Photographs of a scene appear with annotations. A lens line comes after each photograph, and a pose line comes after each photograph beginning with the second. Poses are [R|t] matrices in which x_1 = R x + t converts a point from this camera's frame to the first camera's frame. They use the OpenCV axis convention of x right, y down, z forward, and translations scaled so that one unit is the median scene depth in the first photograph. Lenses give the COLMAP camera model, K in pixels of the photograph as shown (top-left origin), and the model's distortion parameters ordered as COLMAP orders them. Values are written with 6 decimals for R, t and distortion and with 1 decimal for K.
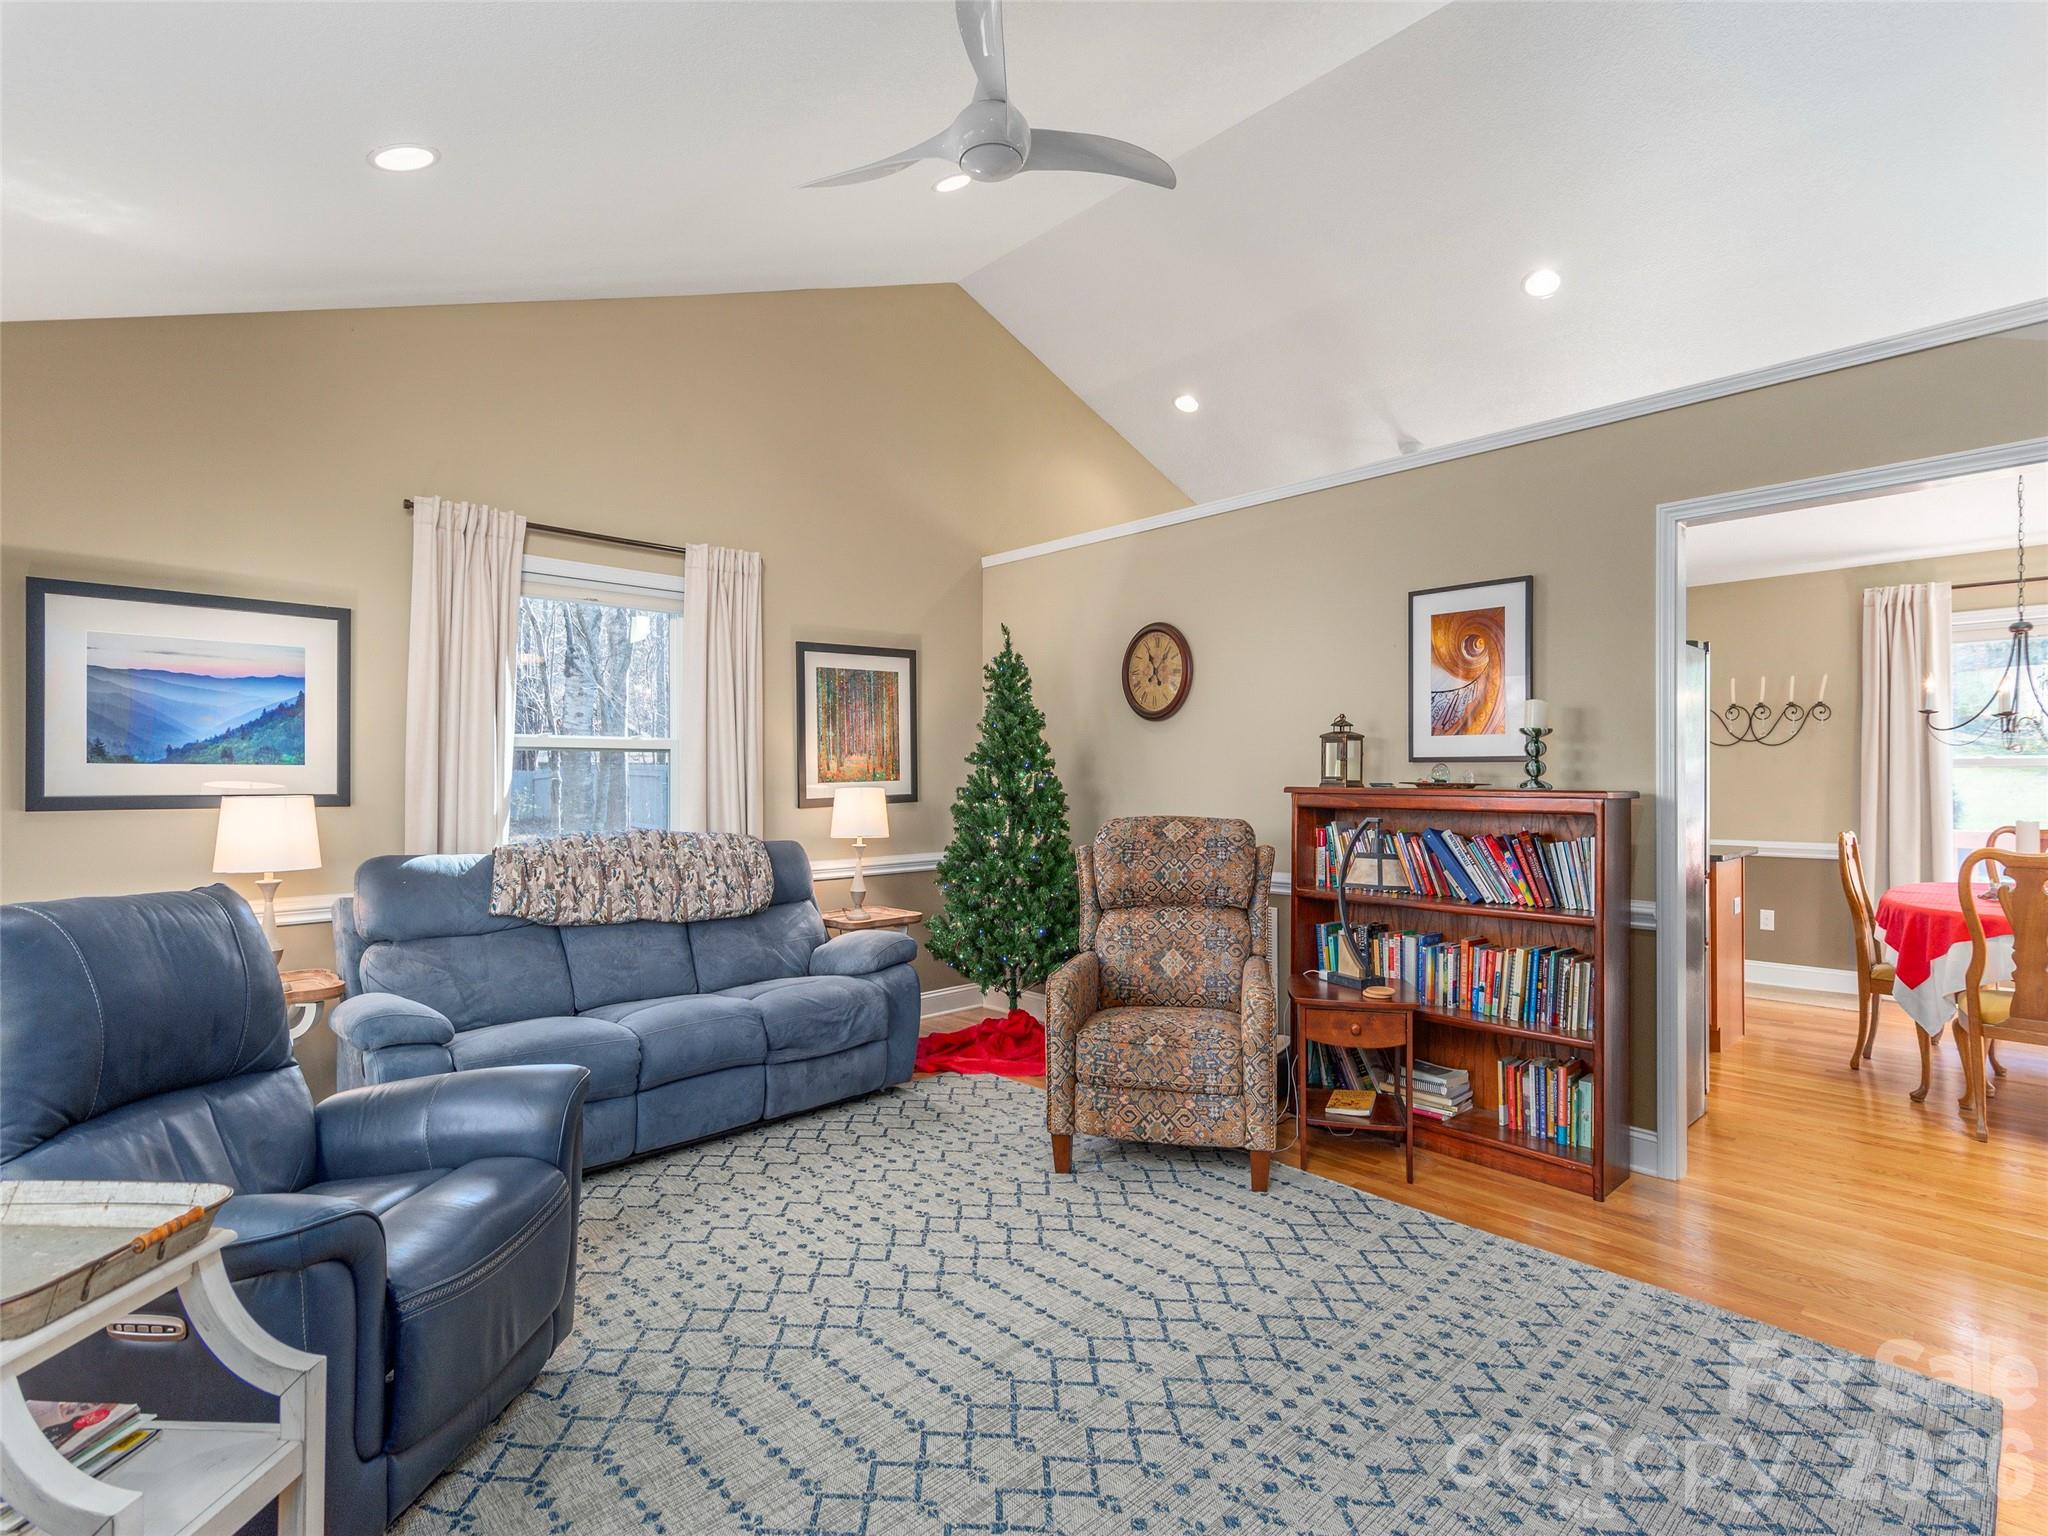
lens RADIAL K [[1003.2, 0, 1010.0], [0, 1003.2, 768.4], [0, 0, 1]] dist [0.005475, 0.000299]
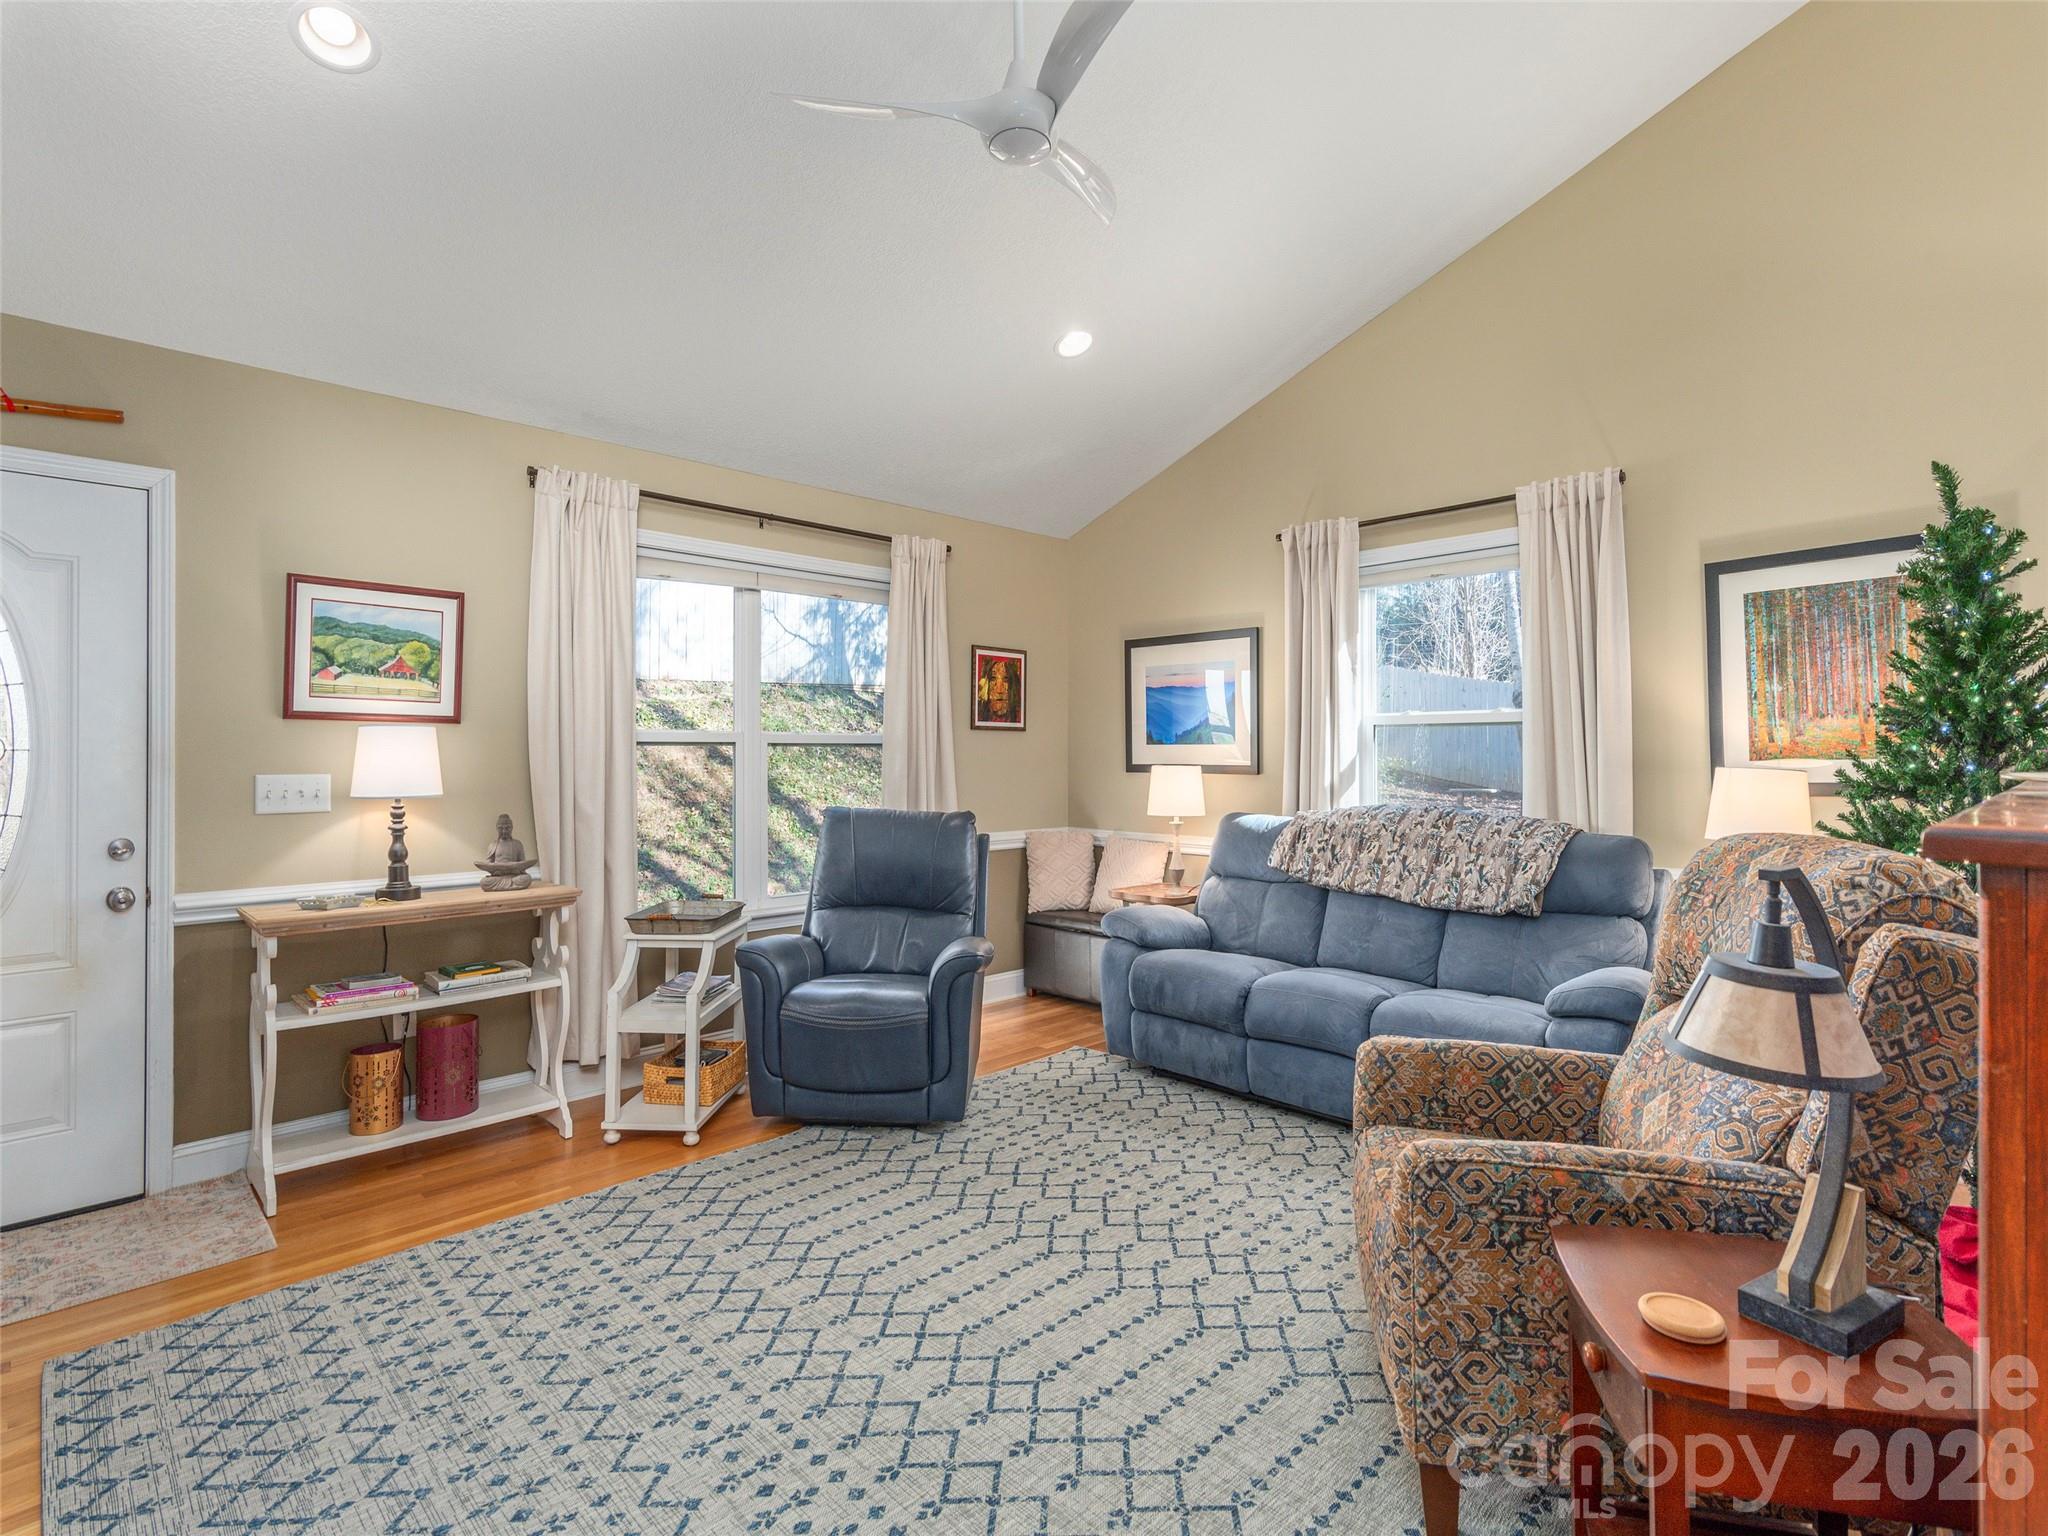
lens RADIAL K [[1003.2, 0, 1021.5], [0, 1003.2, 727.9], [0, 0, 1]] dist [0.005475, 0.000299]
pose [[0.016922, -0.025574, -0.999530, 0.915701], [0.011361, 0.999613, -0.025384, 0.007451], [0.999792, -0.010927, 0.017206, 0.903967]]
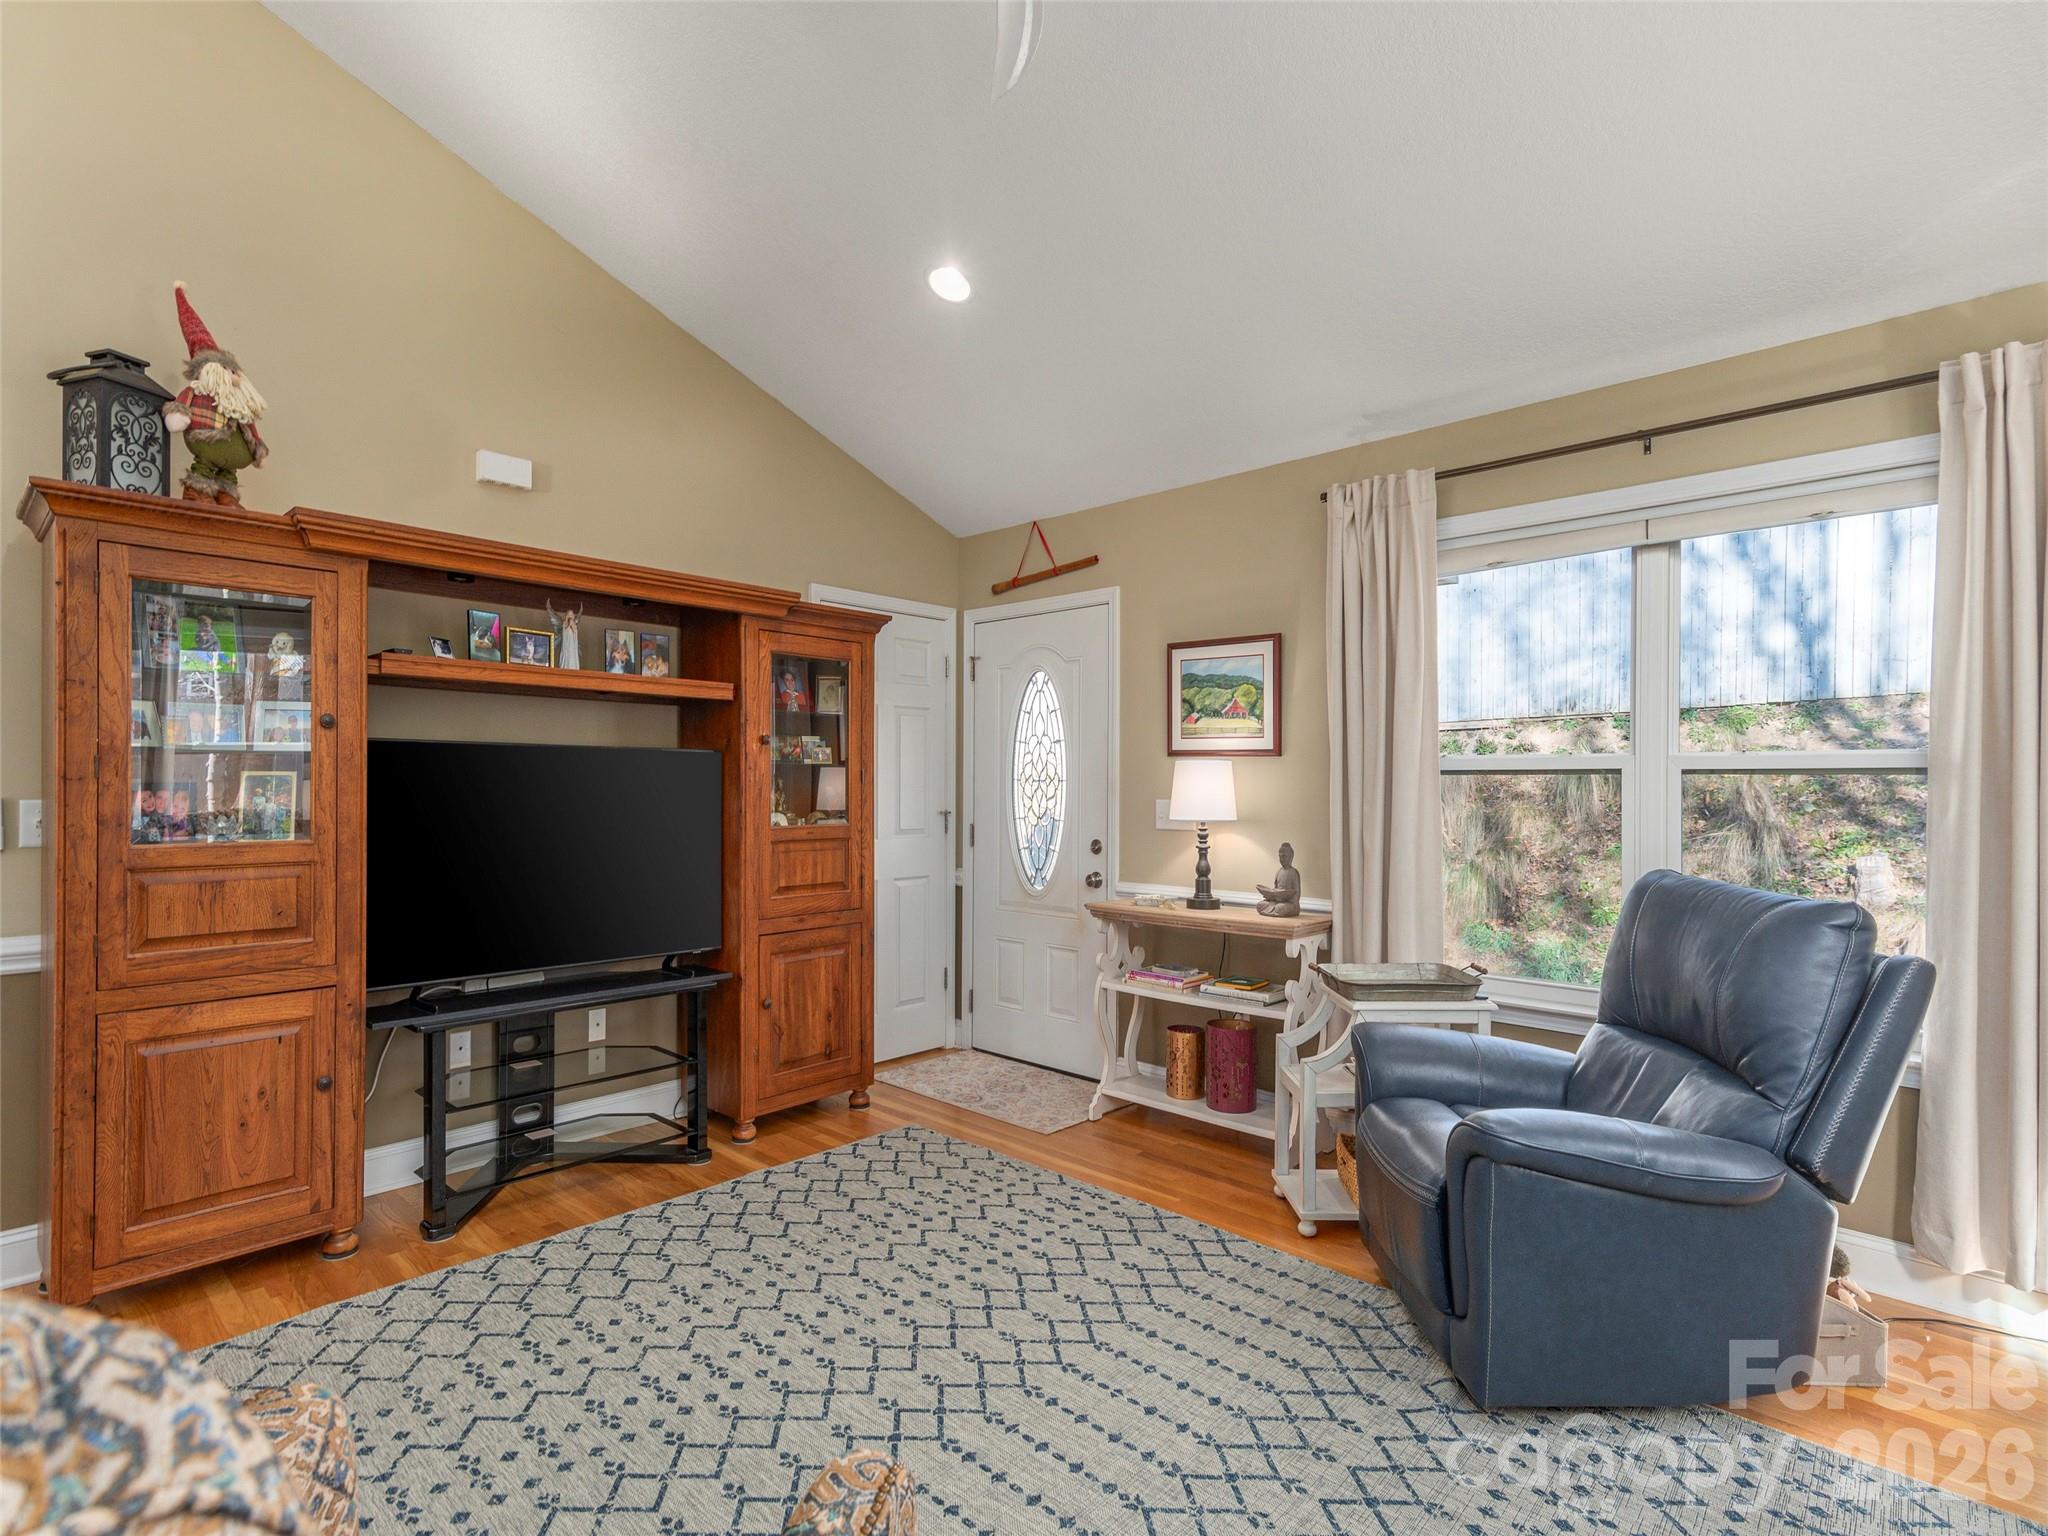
lens RADIAL K [[1003.2, 0, 1012.4], [0, 1003.2, 775.1], [0, 0, 1]] dist [0.005475, 0.000299]
pose [[-0.997758, -0.003983, -0.066801, 0.034310], [-0.002664, 0.999800, -0.019826, 0.015914], [0.066867, -0.019604, -0.997569, 1.581594]]
